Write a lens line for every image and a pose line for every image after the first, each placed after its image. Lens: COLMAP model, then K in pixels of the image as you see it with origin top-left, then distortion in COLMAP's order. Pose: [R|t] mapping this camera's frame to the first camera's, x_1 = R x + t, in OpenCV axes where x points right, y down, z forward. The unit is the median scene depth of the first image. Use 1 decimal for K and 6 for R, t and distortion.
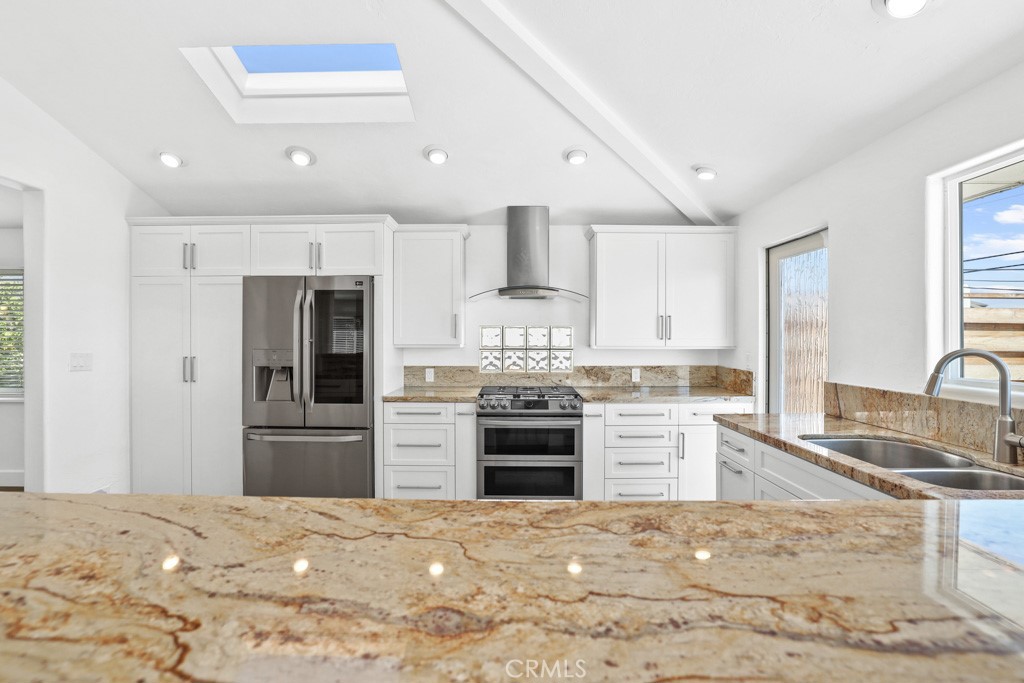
lens RADIAL K [[470.2, 0, 511.1], [0, 470.2, 338.4], [0, 0, 1]] dist [-0.023998, 0.007348]
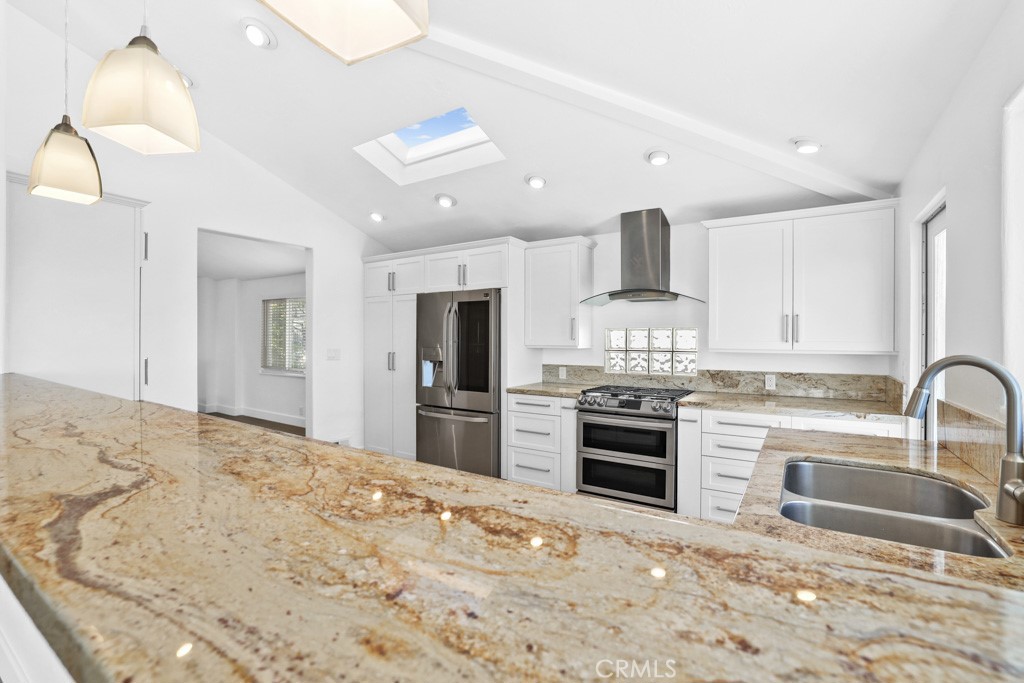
lens RADIAL K [[453.8, 0, 509.2], [0, 453.8, 340.4], [0, 0, 1]] dist [-0.013742, 0.000160]
pose [[0.847286, 0.003903, -0.531122, 0.348935], [-0.003974, 0.999992, 0.001009, 0.000164], [0.531121, 0.001256, 0.847295, 0.017635]]
